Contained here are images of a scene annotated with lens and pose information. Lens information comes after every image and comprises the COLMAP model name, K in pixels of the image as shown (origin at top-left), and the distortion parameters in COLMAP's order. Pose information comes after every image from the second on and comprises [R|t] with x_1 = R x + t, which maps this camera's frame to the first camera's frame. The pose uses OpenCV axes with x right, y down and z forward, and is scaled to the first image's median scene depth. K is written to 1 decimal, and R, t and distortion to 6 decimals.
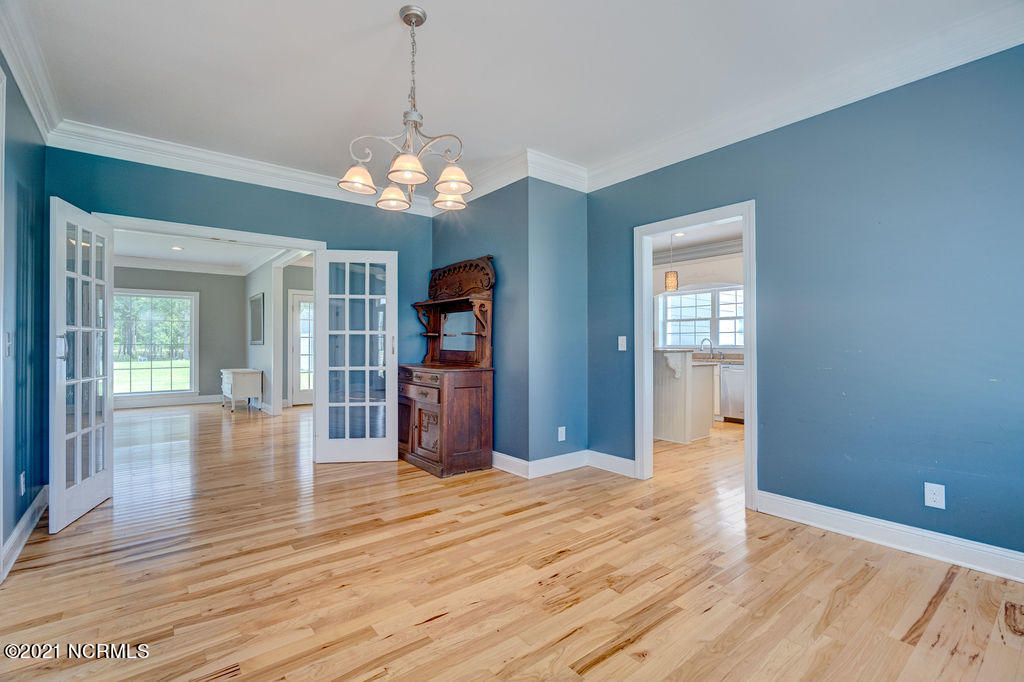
lens RADIAL K [[465.2, 0, 513.6], [0, 465.2, 342.1], [0, 0, 1]] dist [-0.010830, -0.000870]
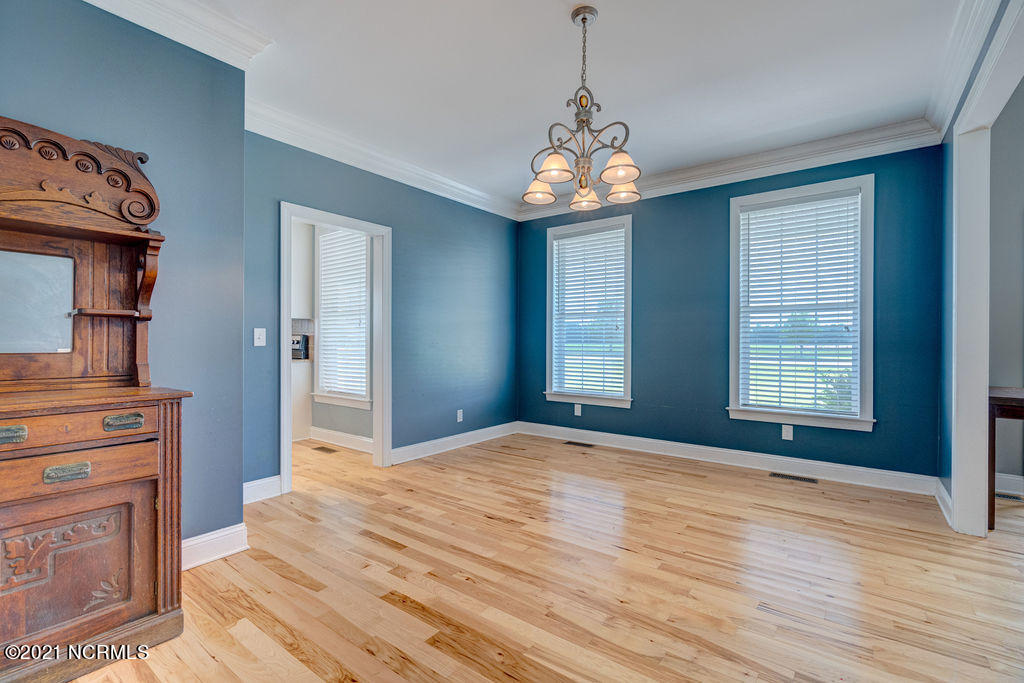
lens RADIAL K [[465.2, 0, 511.4], [0, 465.2, 341.2], [0, 0, 1]] dist [-0.010830, -0.000870]
pose [[-0.249973, -0.003360, 0.968247, -0.980159], [-0.008194, 0.999966, 0.001354, 0.009060], [-0.968218, -0.007595, -0.249991, 1.180788]]
